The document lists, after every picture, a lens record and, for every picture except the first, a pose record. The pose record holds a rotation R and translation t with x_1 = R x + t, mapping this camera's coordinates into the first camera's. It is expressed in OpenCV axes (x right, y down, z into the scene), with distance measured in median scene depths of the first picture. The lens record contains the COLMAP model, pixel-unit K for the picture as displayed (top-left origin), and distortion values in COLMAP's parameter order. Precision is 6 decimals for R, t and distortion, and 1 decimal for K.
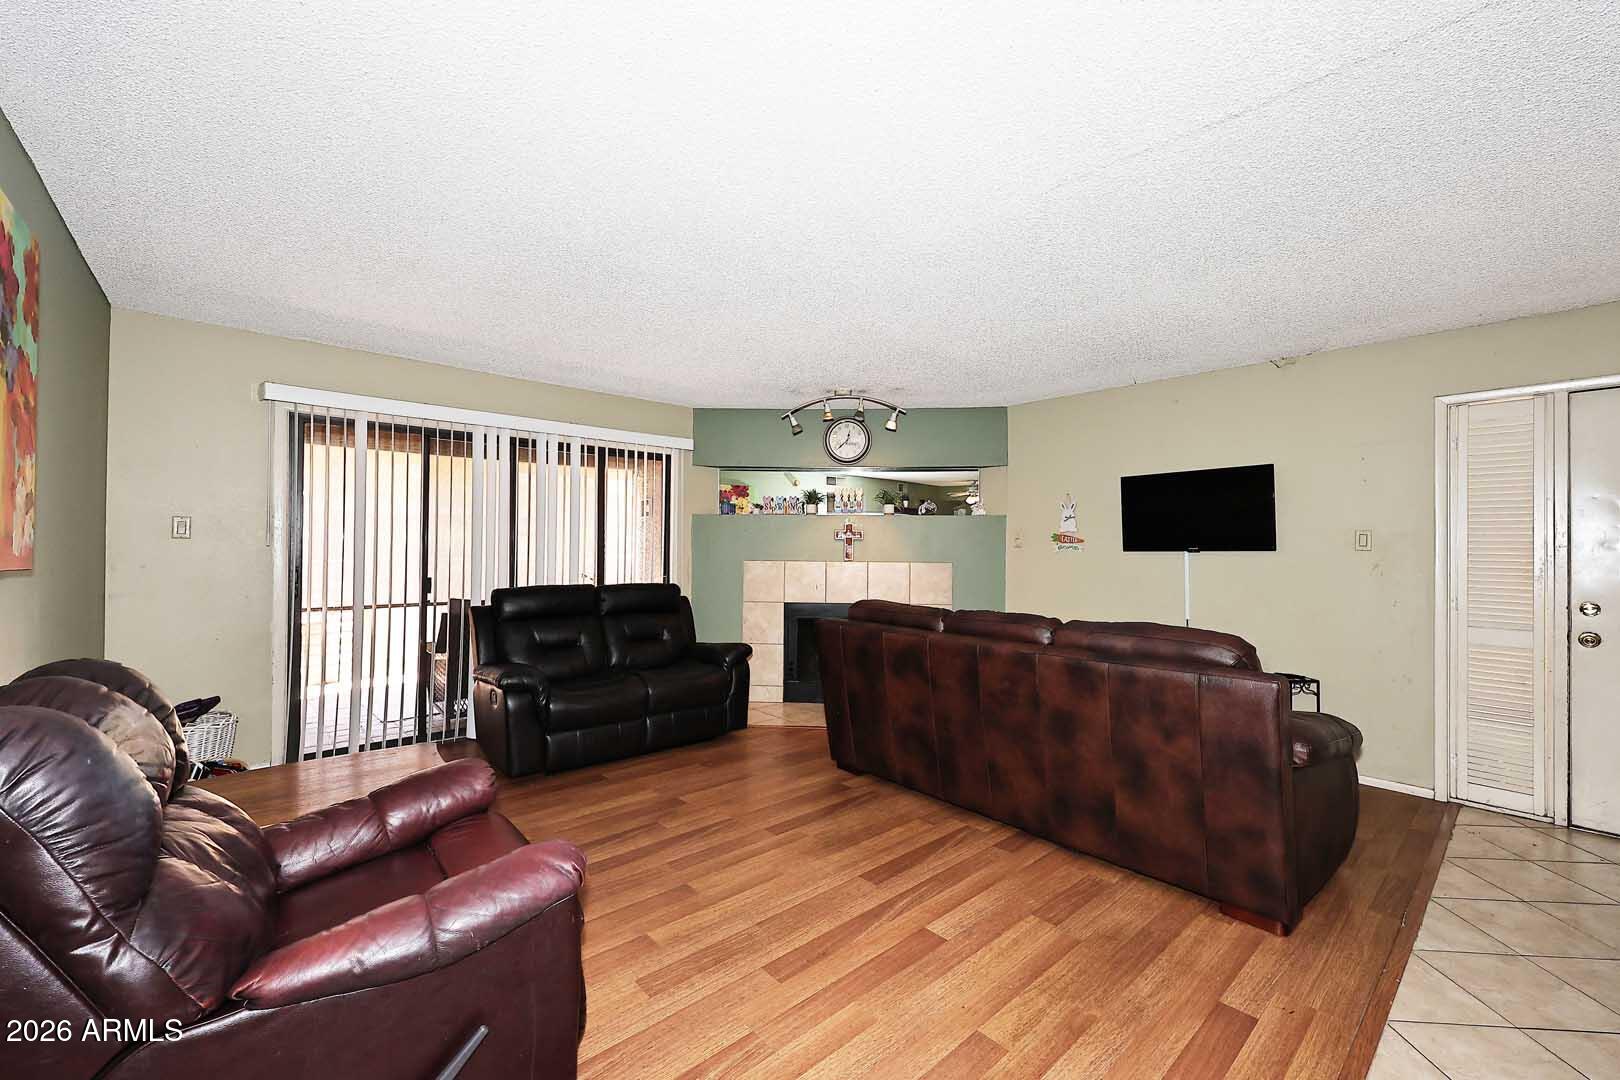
lens RADIAL K [[650.9, 0, 809.0], [0, 650.9, 538.2], [0, 0, 1]] dist [-0.003193, -0.000599]
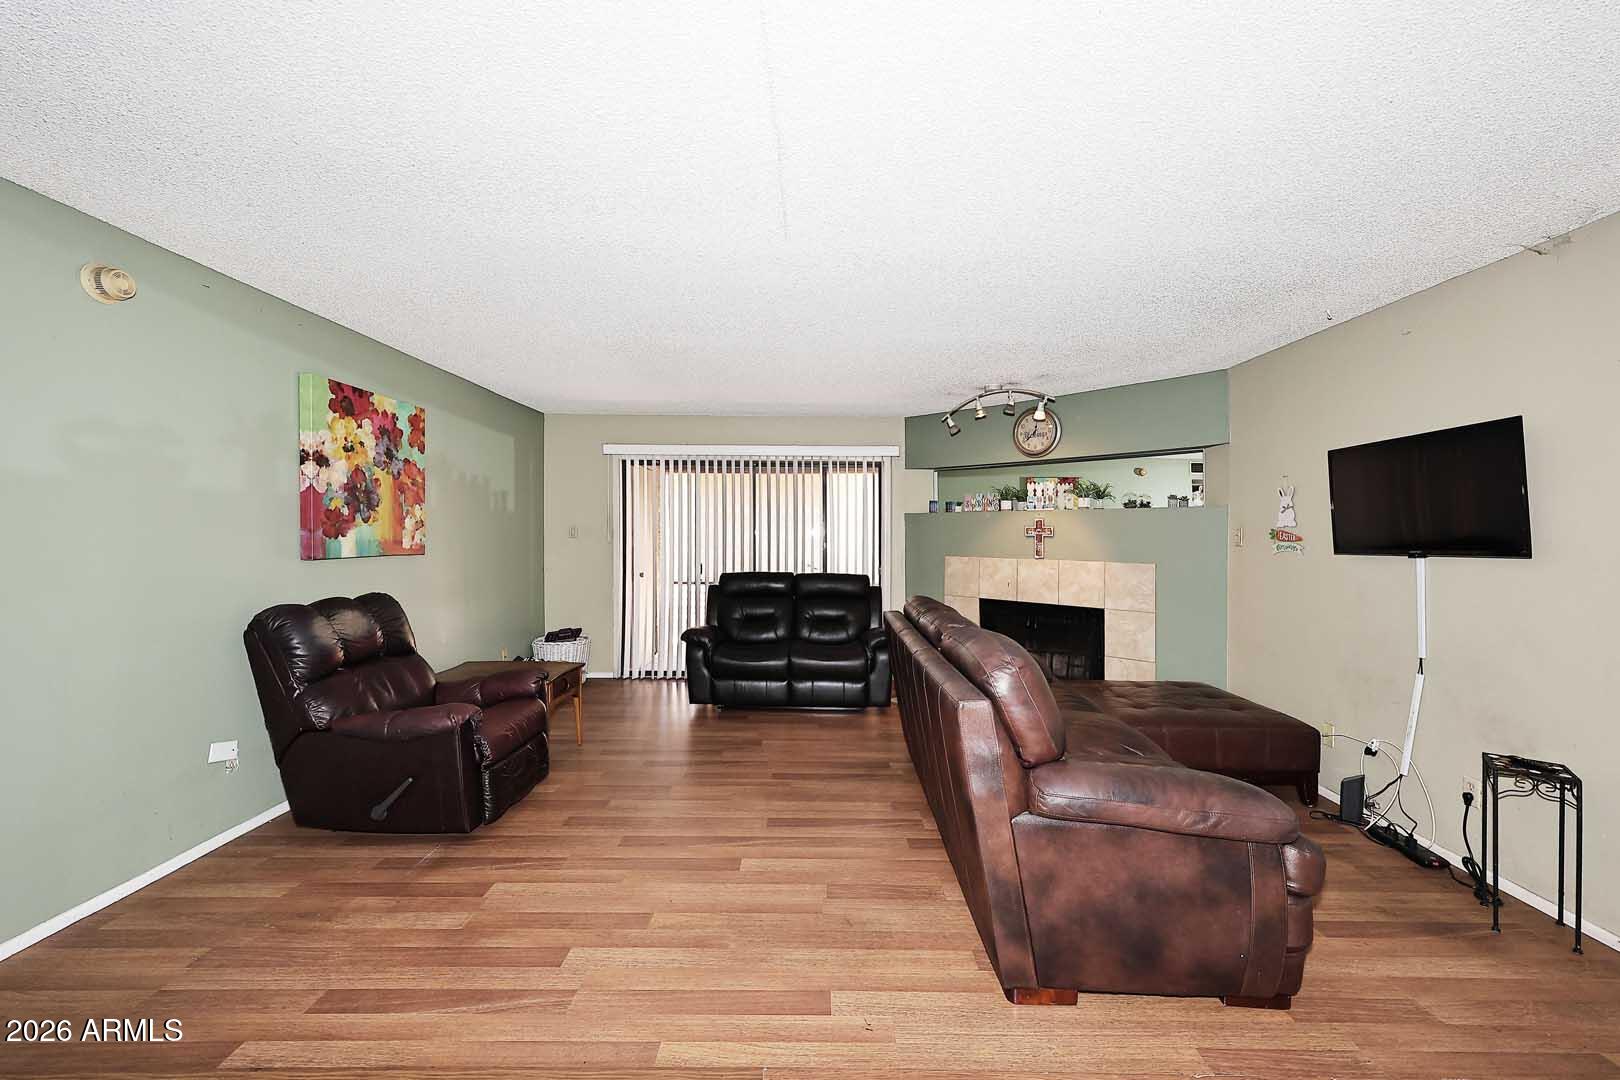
lens RADIAL K [[650.9, 0, 822.9], [0, 650.9, 536.6], [0, 0, 1]] dist [-0.003193, -0.000599]
pose [[0.750561, 0.000483, -0.660801, 0.511835], [0.008235, 0.999915, 0.010085, -0.010403], [0.660749, -0.013011, 0.750494, 0.085325]]
